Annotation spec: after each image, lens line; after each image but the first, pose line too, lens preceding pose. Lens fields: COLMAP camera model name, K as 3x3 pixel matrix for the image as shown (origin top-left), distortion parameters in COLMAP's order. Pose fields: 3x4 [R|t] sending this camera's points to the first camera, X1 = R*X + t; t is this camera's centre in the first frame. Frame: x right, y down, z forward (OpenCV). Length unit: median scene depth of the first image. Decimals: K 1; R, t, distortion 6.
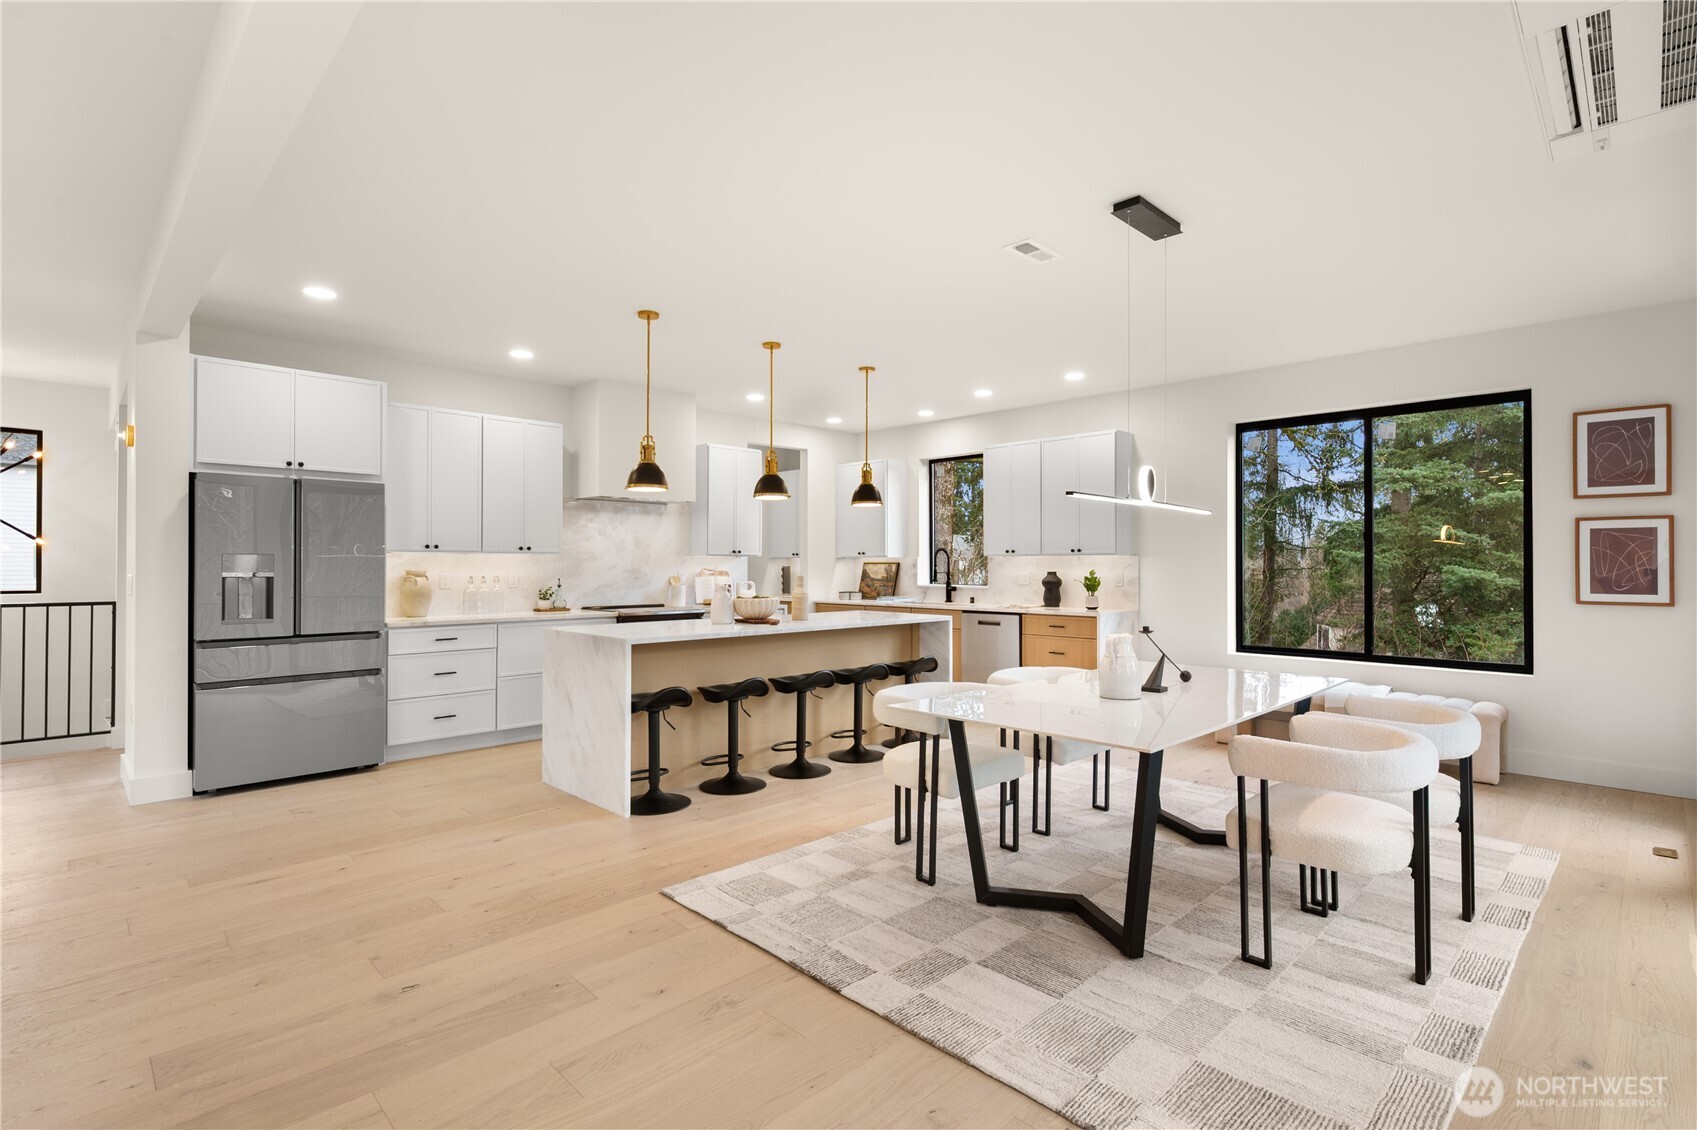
lens RADIAL K [[799.7, 0, 848.5], [0, 799.7, 565.0], [0, 0, 1]] dist [0.000037, -0.000828]
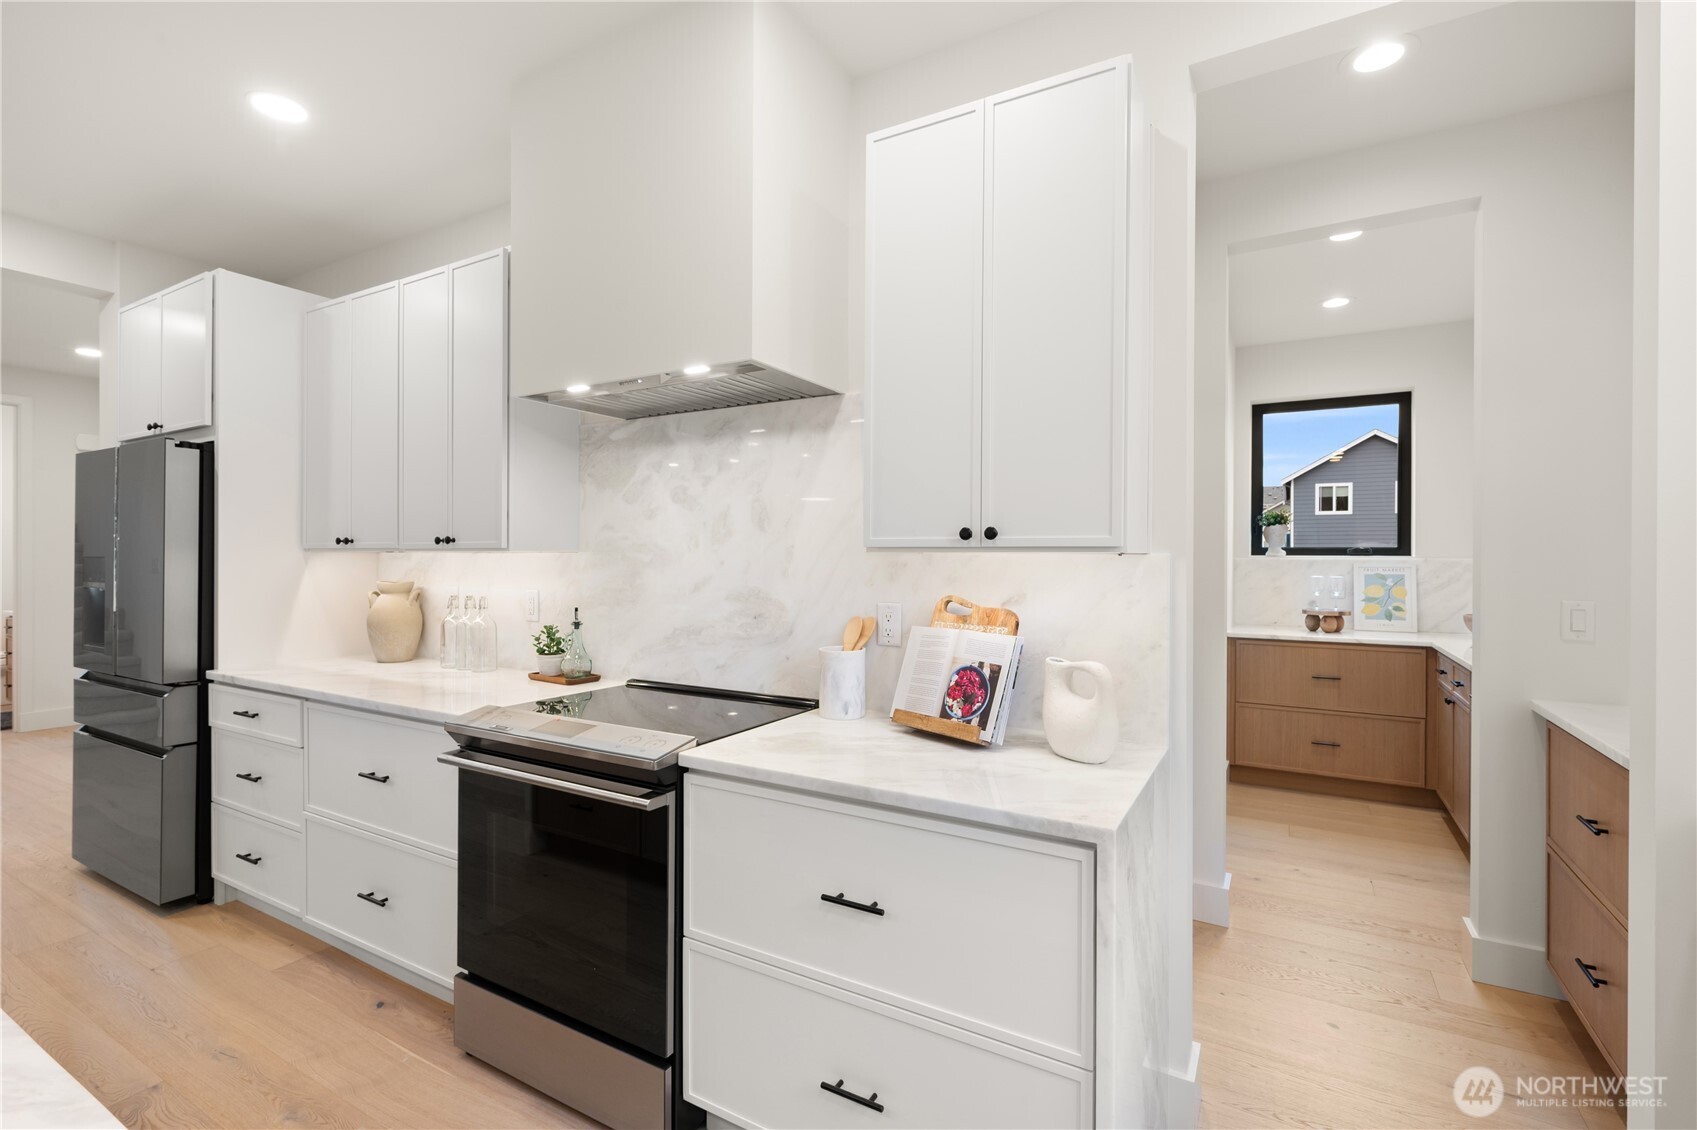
lens RADIAL K [[753.4, 0, 860.0], [0, 753.4, 556.1], [0, 0, 1]] dist [-0.003544, -0.000445]
pose [[0.269189, -0.000954, -0.963087, 0.076104], [-0.001353, 0.999998, -0.001369, -0.010699], [0.963087, 0.001671, 0.269187, 1.033523]]
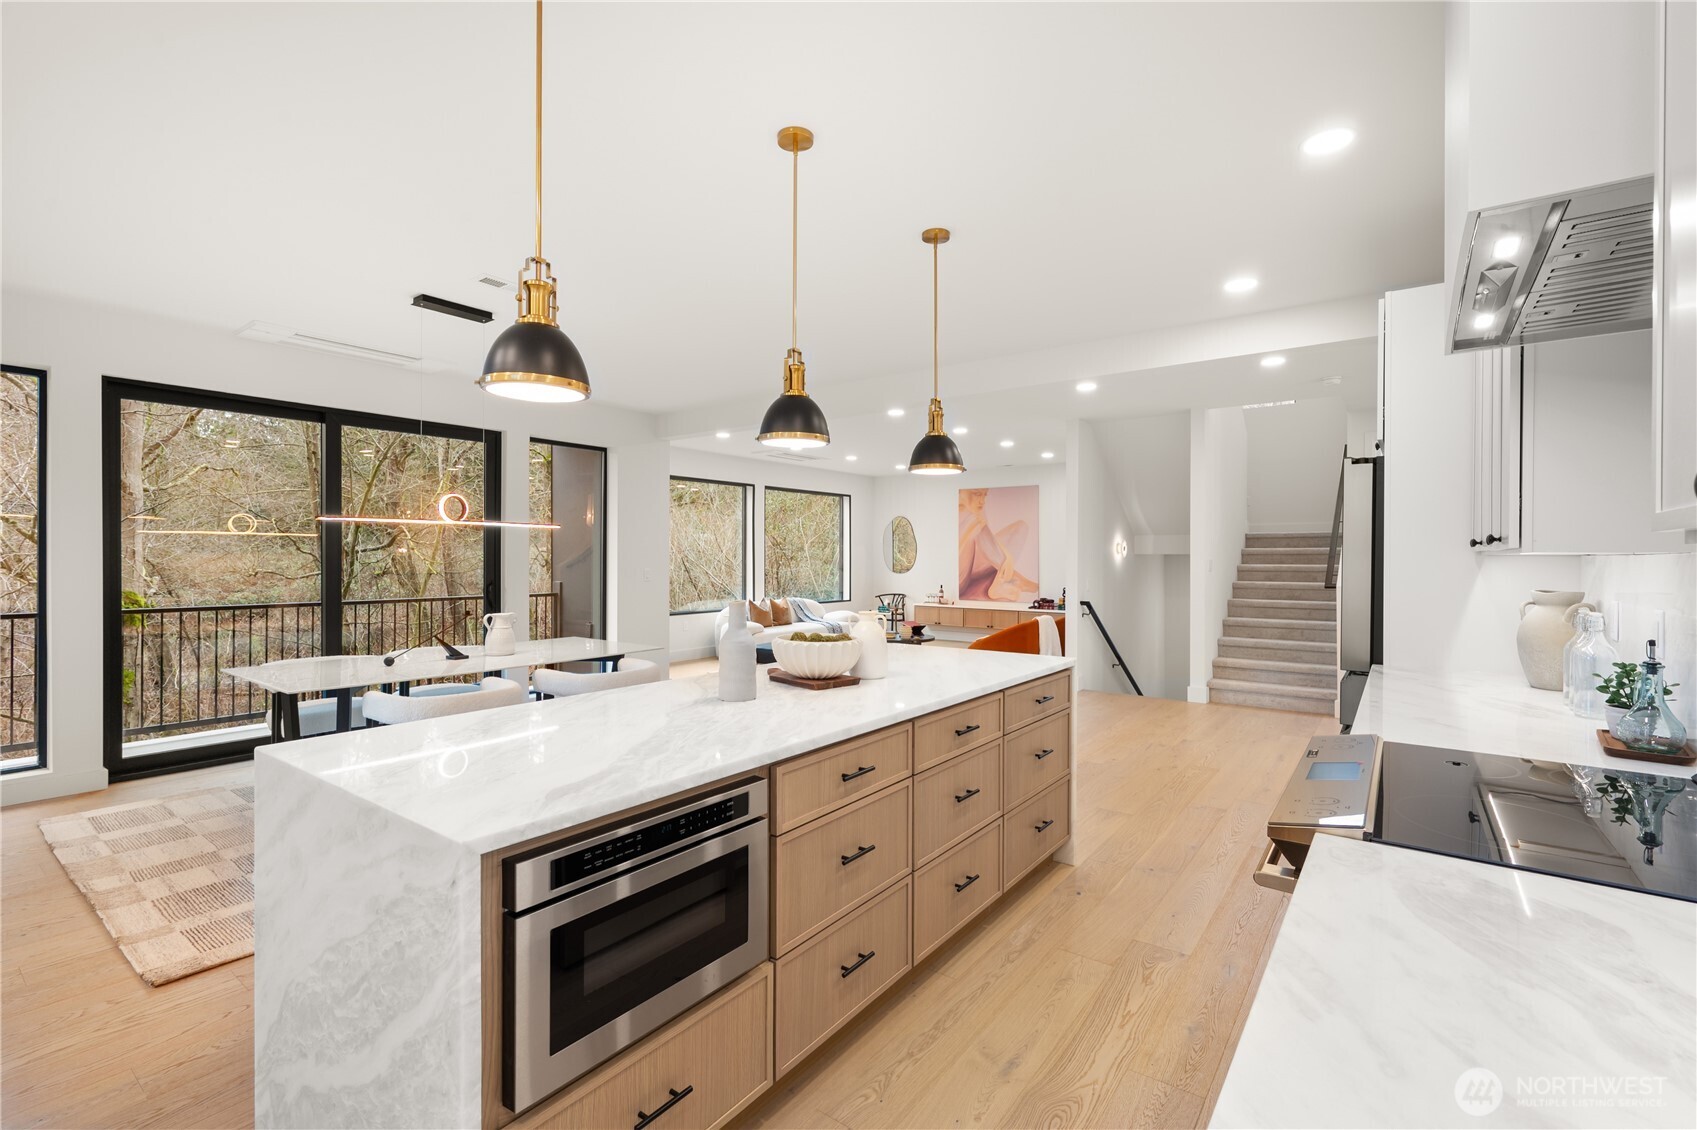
lens RADIAL K [[753.4, 0, 860.0], [0, 753.4, 556.1], [0, 0, 1]] dist [-0.003544, -0.000445]
pose [[-0.987956, -0.006403, -0.154605, -0.051655], [-0.005808, 0.999974, -0.004301, -0.009350], [0.154629, -0.003351, -0.987967, 1.211367]]
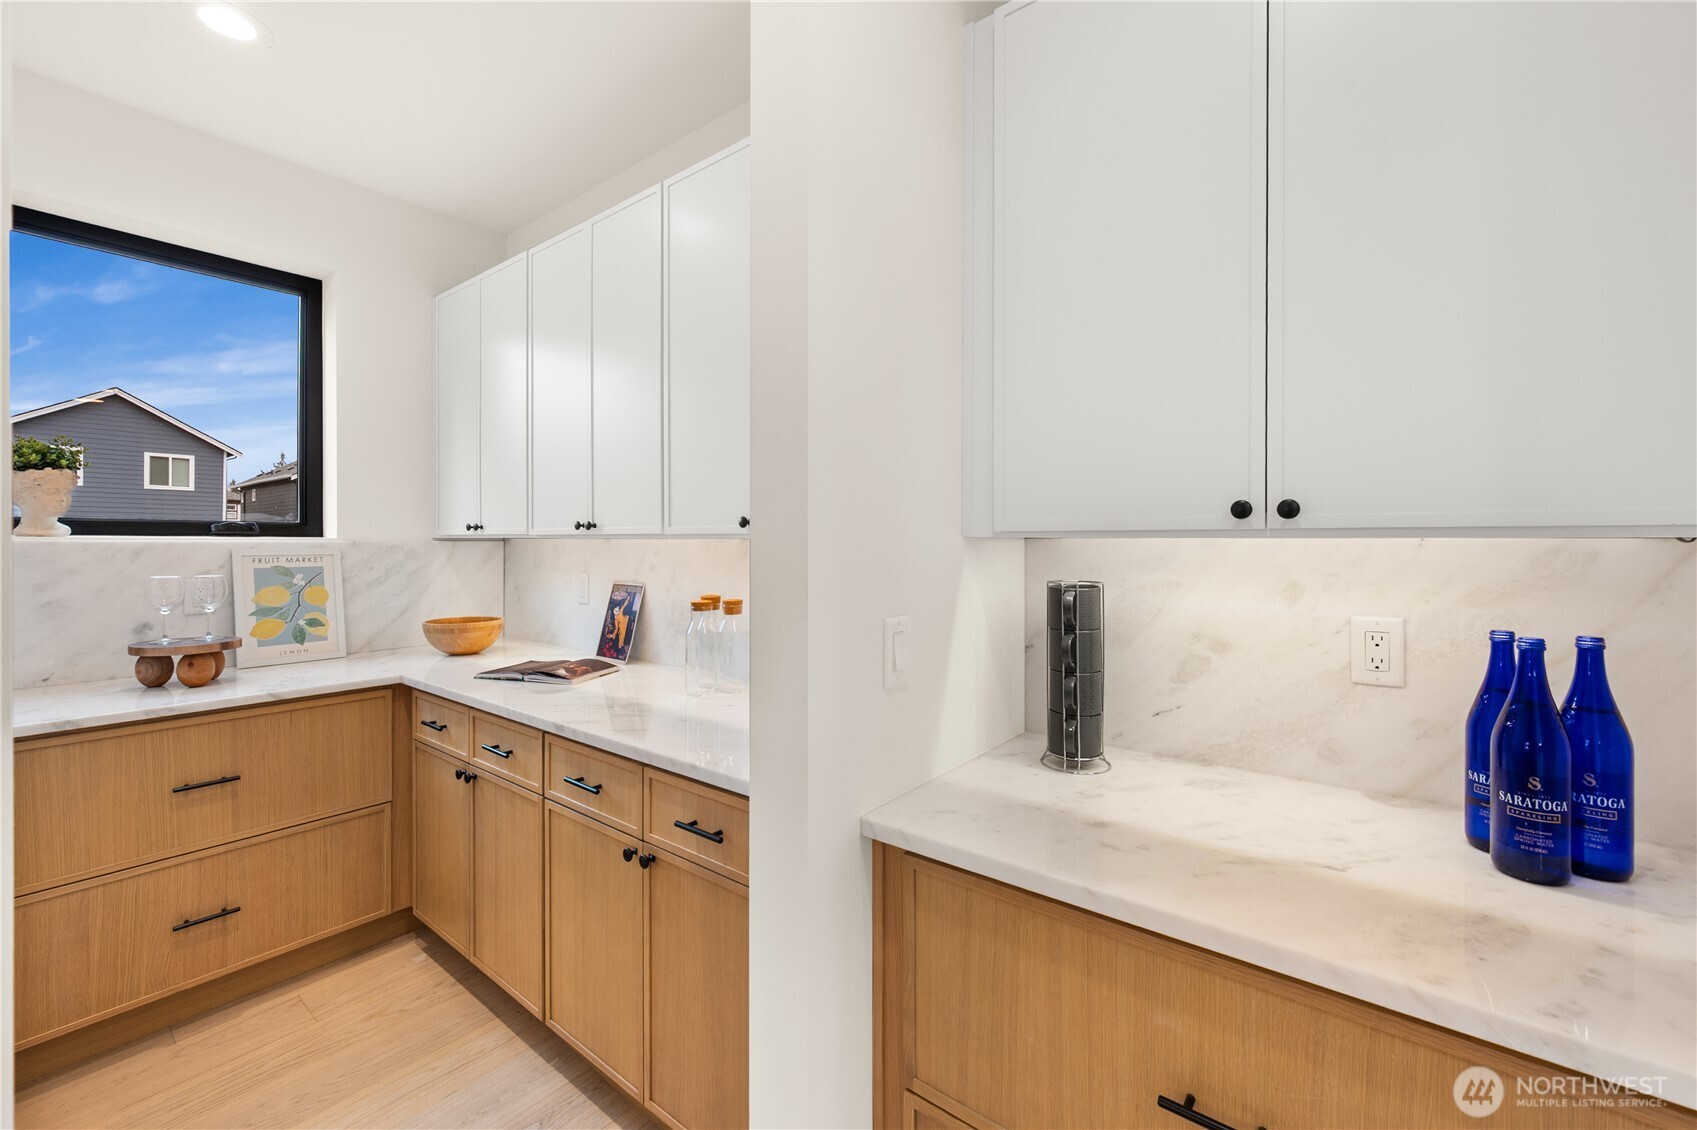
lens RADIAL K [[670.0, 0, 853.9], [0, 670.0, 544.8], [0, 0, 1]] dist [-0.011563, -0.000145]
pose [[0.988614, 0.001096, 0.150473, -0.210339], [-0.002032, 0.999980, 0.006066, -0.010824], [-0.150463, -0.006303, 0.988596, 1.277242]]
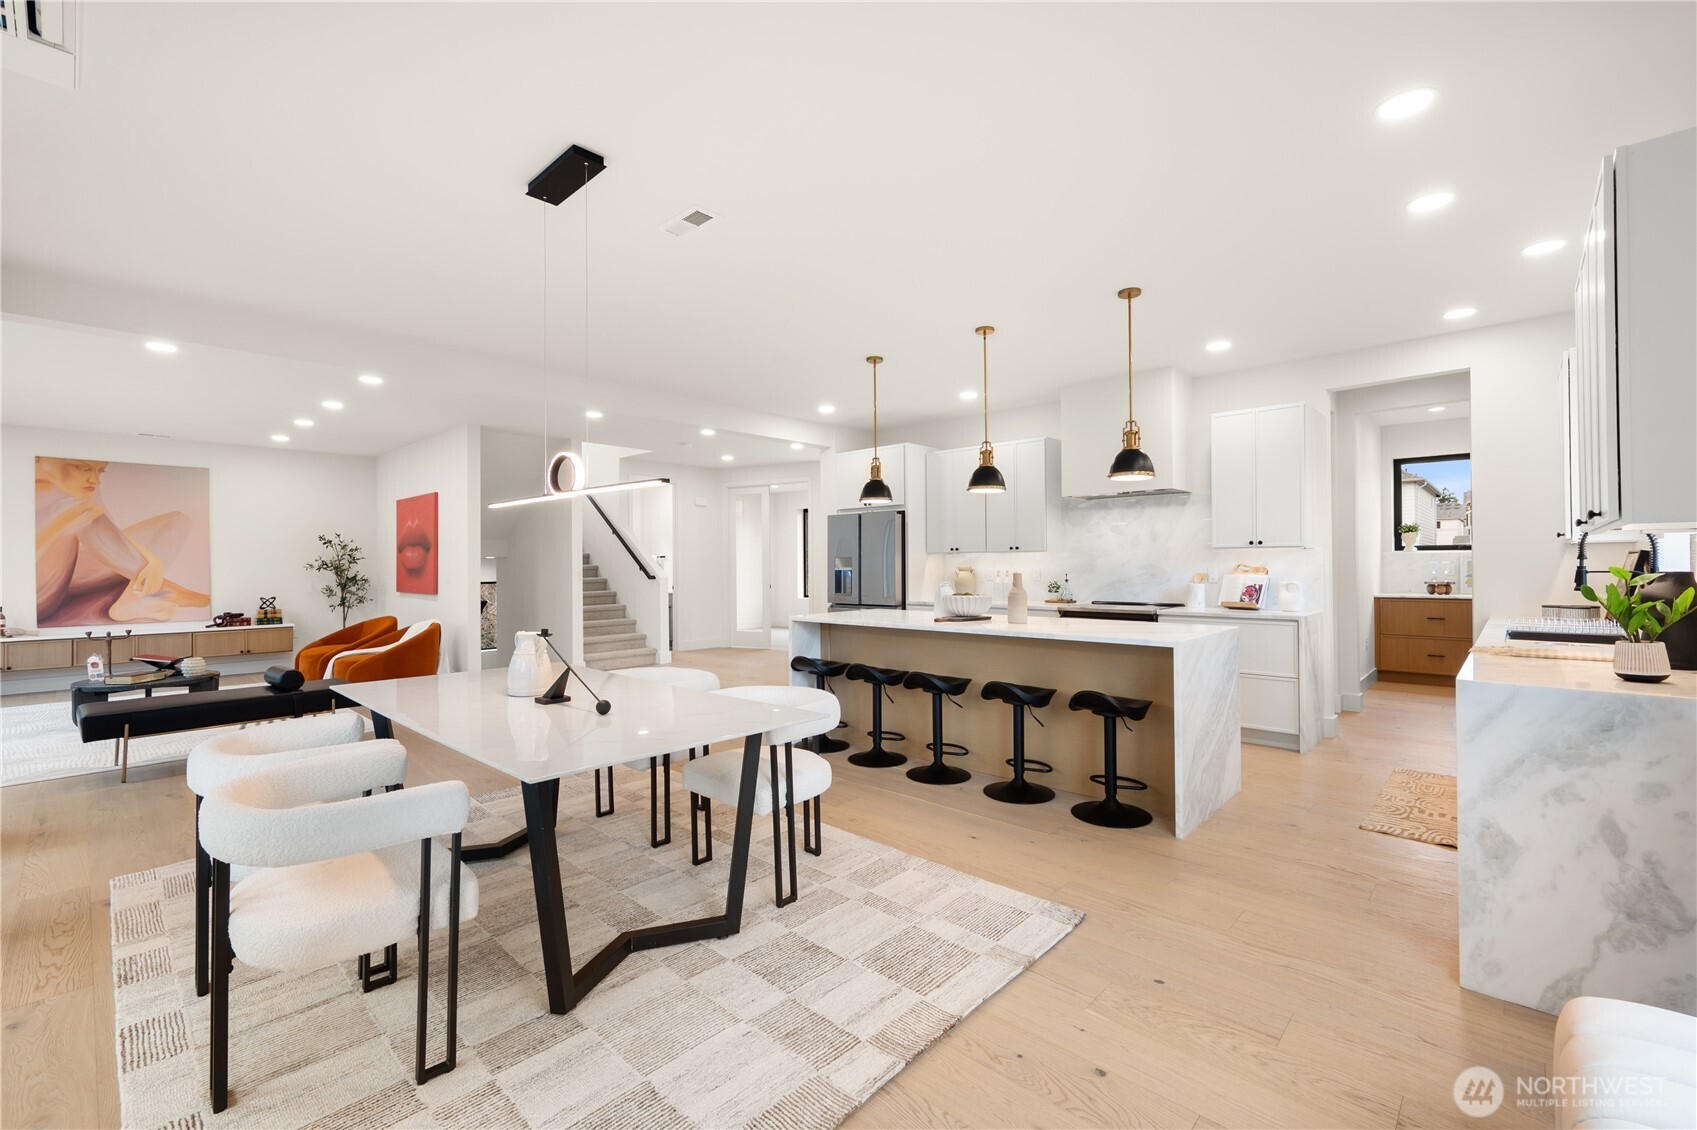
lens RADIAL K [[717.6, 0, 858.9], [0, 717.6, 560.1], [0, 0, 1]] dist [0.000154, 0.000164]
pose [[0.045460, -0.005775, -0.998949, 0.615712], [0.009918, 0.999937, -0.005329, 0.000462], [0.998917, -0.009665, 0.045514, 0.664724]]
